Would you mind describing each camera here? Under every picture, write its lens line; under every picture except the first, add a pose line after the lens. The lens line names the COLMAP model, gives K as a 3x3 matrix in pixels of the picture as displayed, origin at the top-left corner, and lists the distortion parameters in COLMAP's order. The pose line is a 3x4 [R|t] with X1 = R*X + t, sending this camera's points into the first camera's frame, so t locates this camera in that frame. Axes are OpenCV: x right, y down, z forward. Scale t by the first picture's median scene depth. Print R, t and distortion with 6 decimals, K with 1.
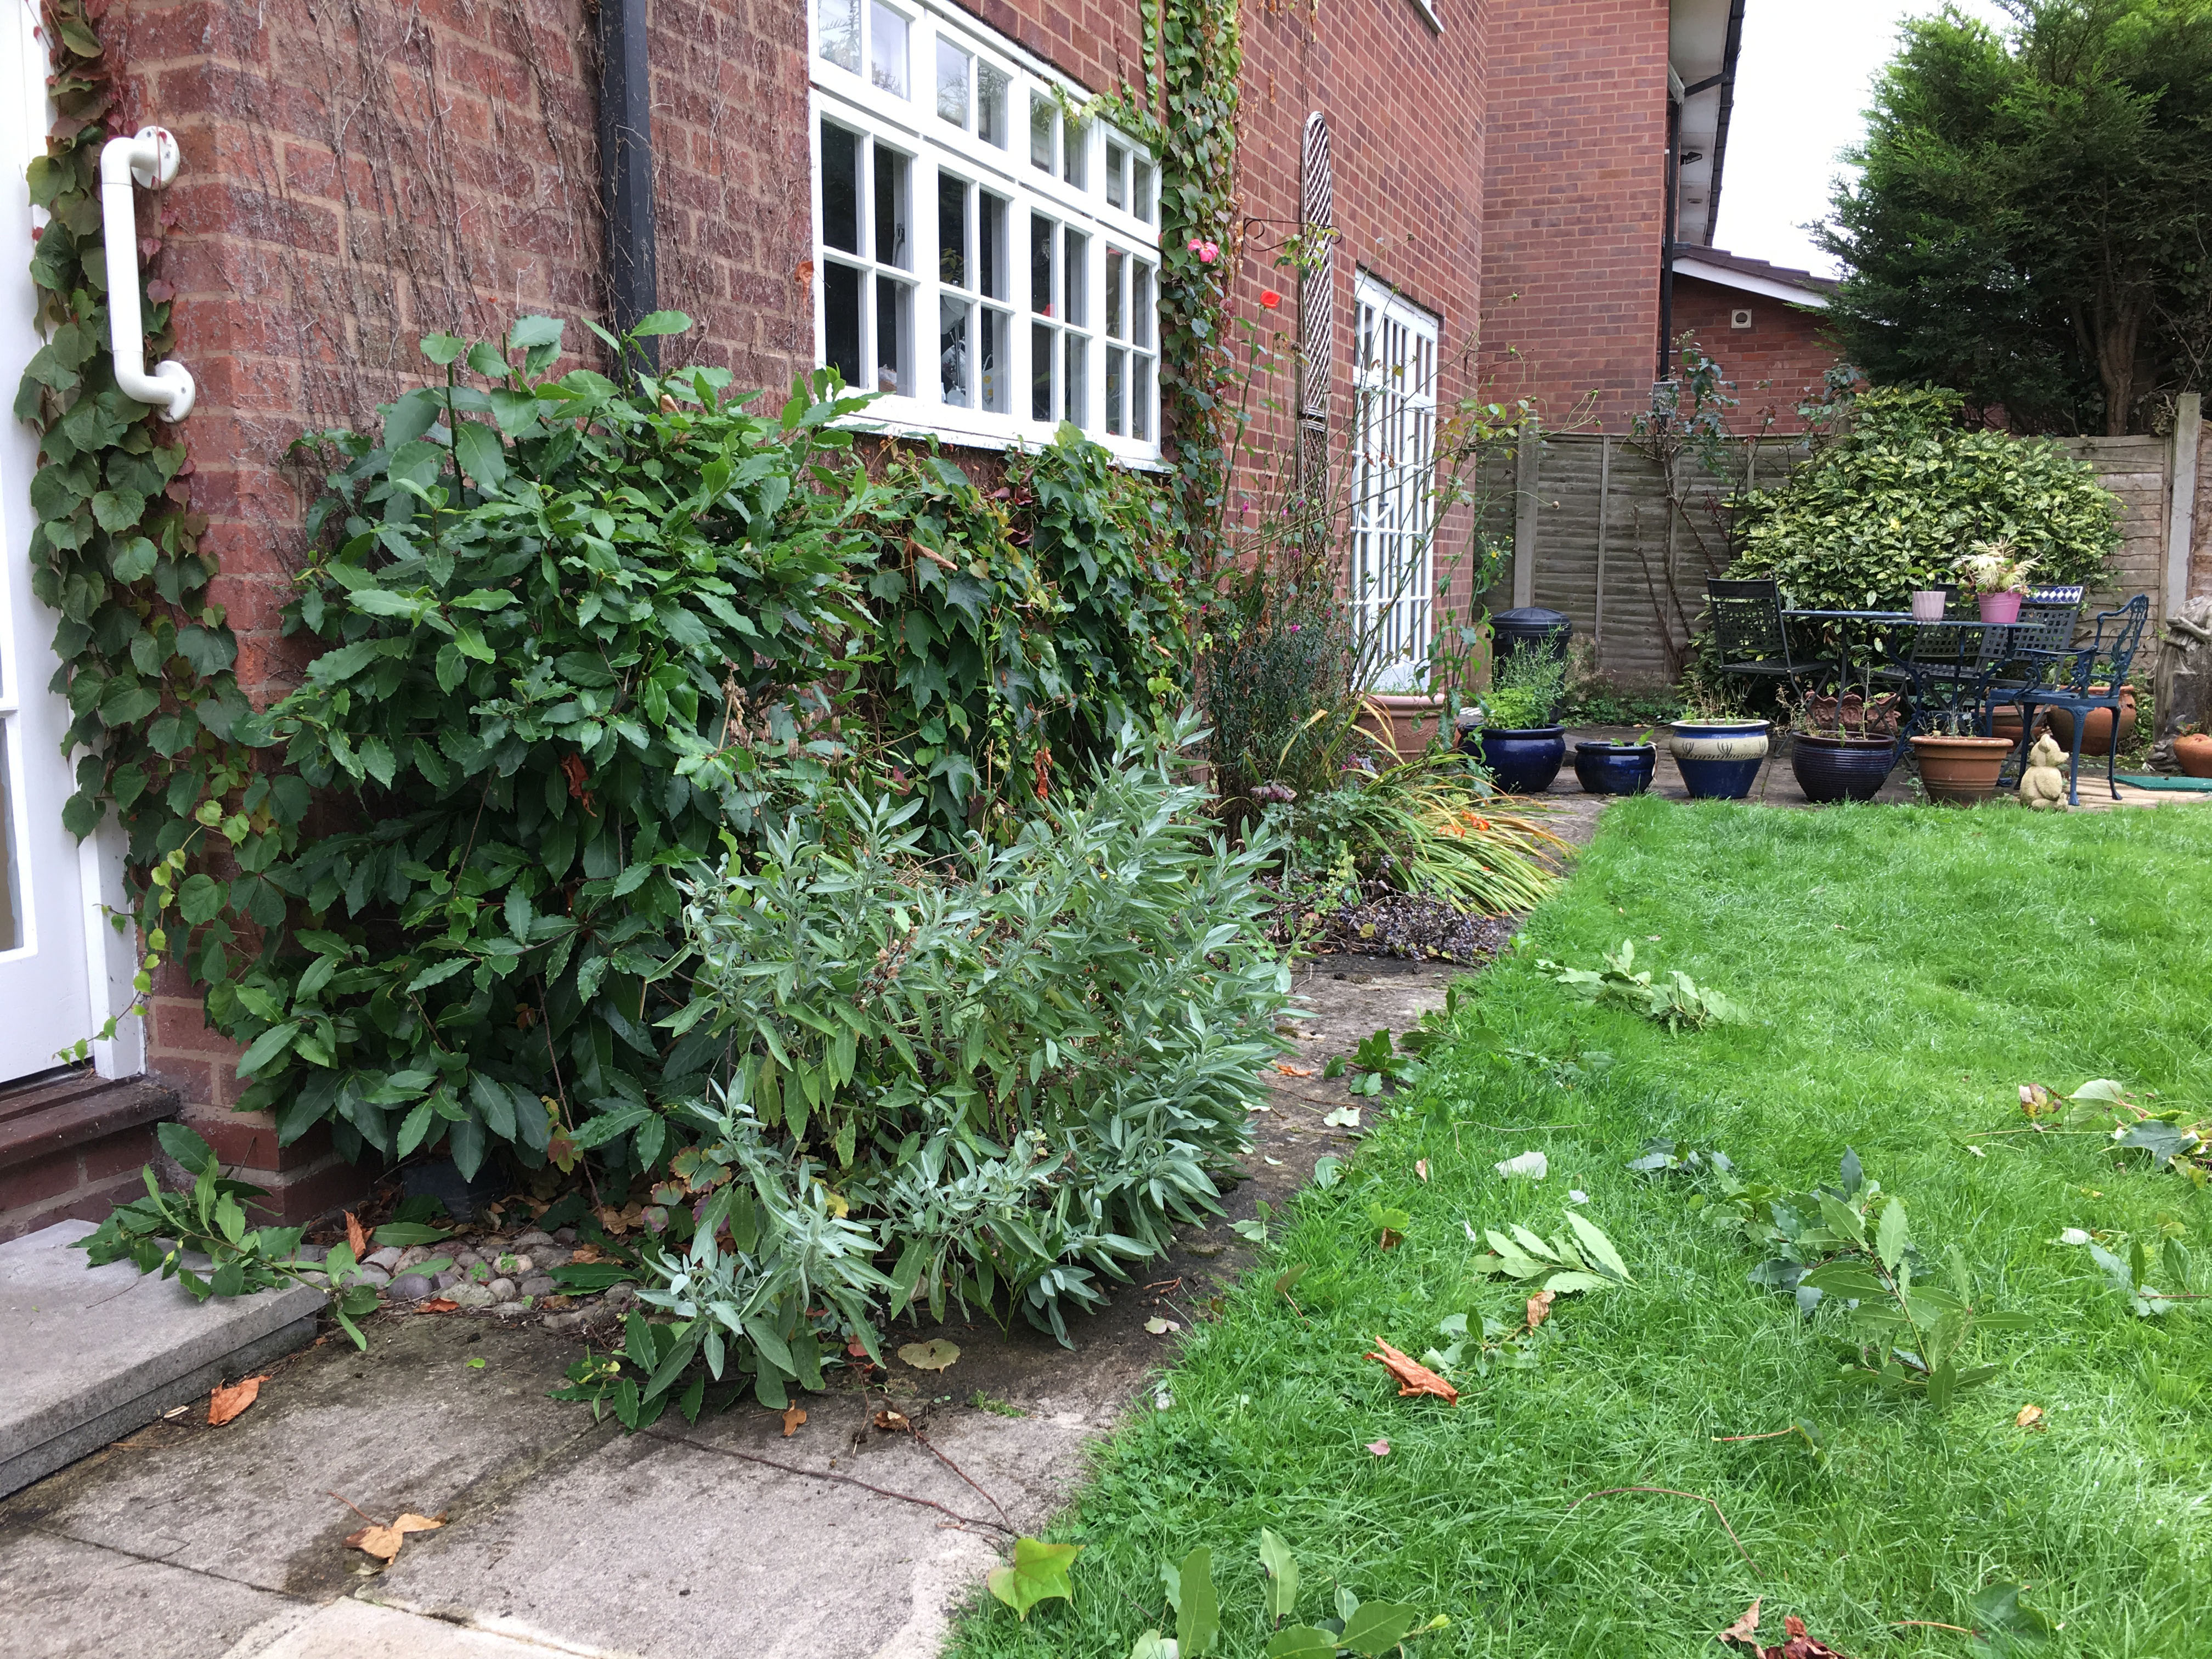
lens RADIAL K [[1866.8, 0, 1098.8], [0, 1866.8, 825.2], [0, 0, 1]] dist [0.078475, -0.102144]
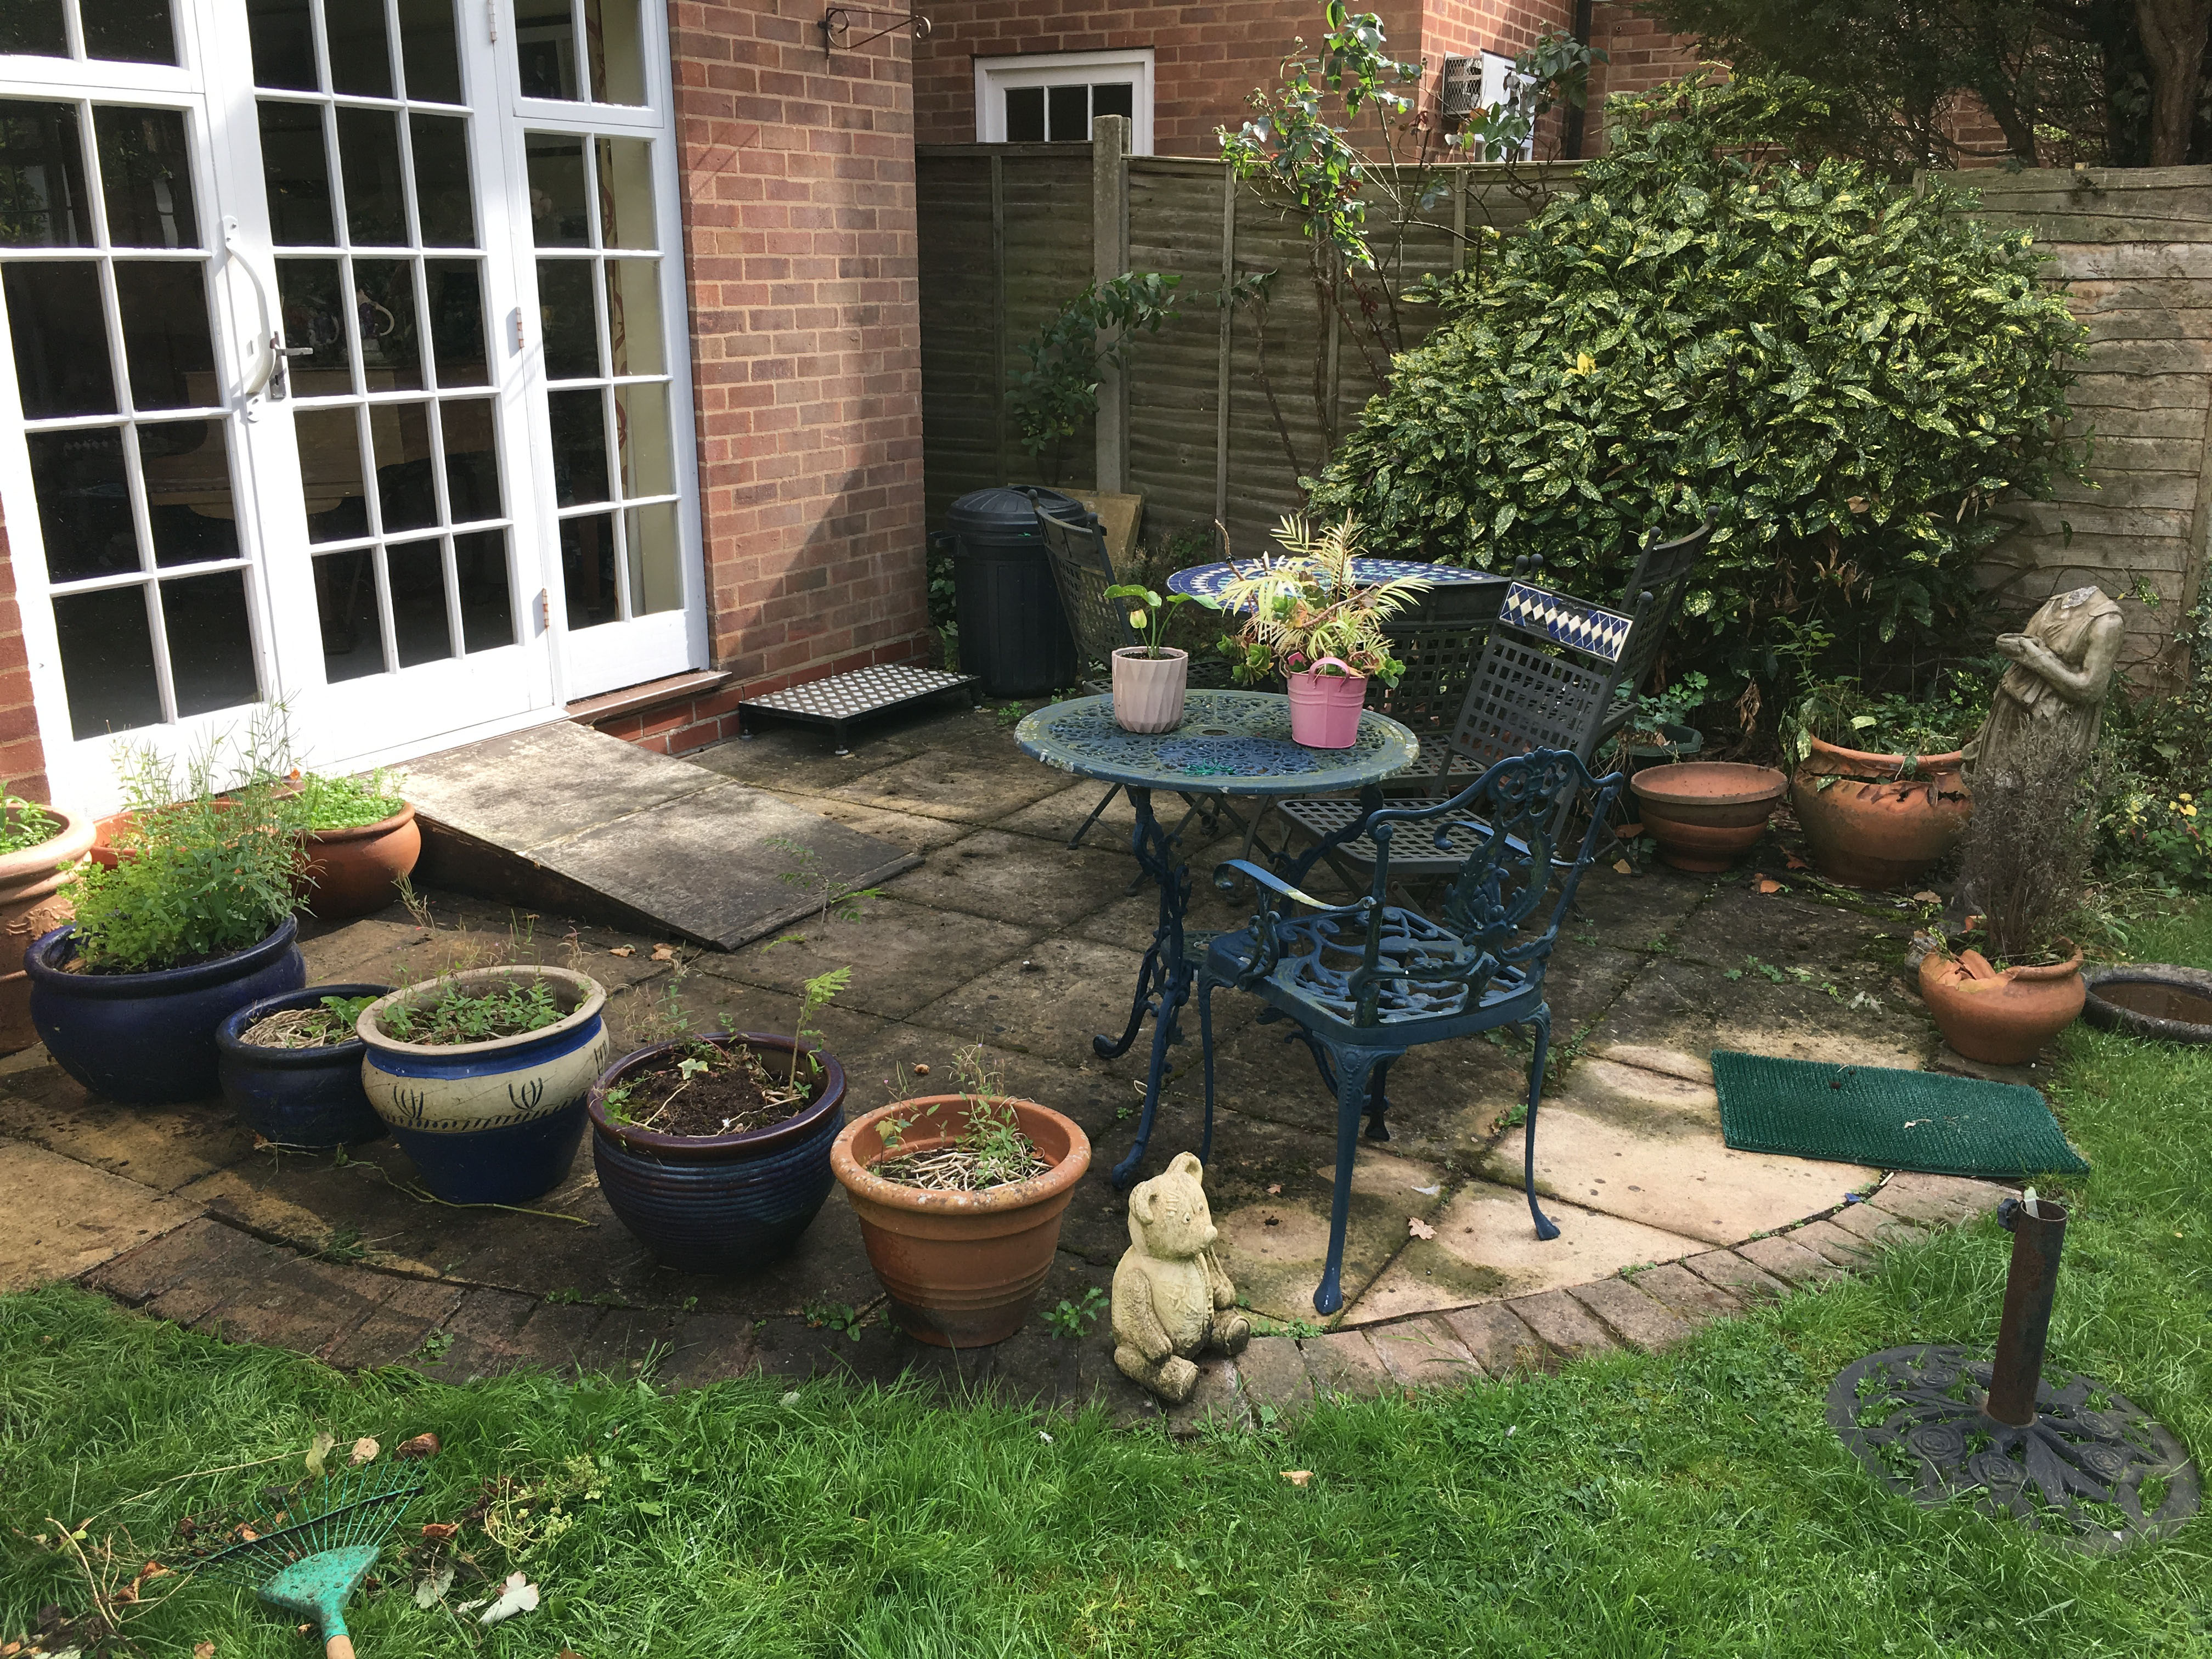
lens RADIAL K [[1866.8, 0, 1112.3], [0, 1866.8, 832.5], [0, 0, 1]] dist [0.078475, -0.102144]
pose [[0.986726, 0.050618, -0.154302, 0.384825], [-0.024991, 0.986193, 0.163704, -0.116662], [0.160458, -0.157675, 0.974367, 0.478469]]
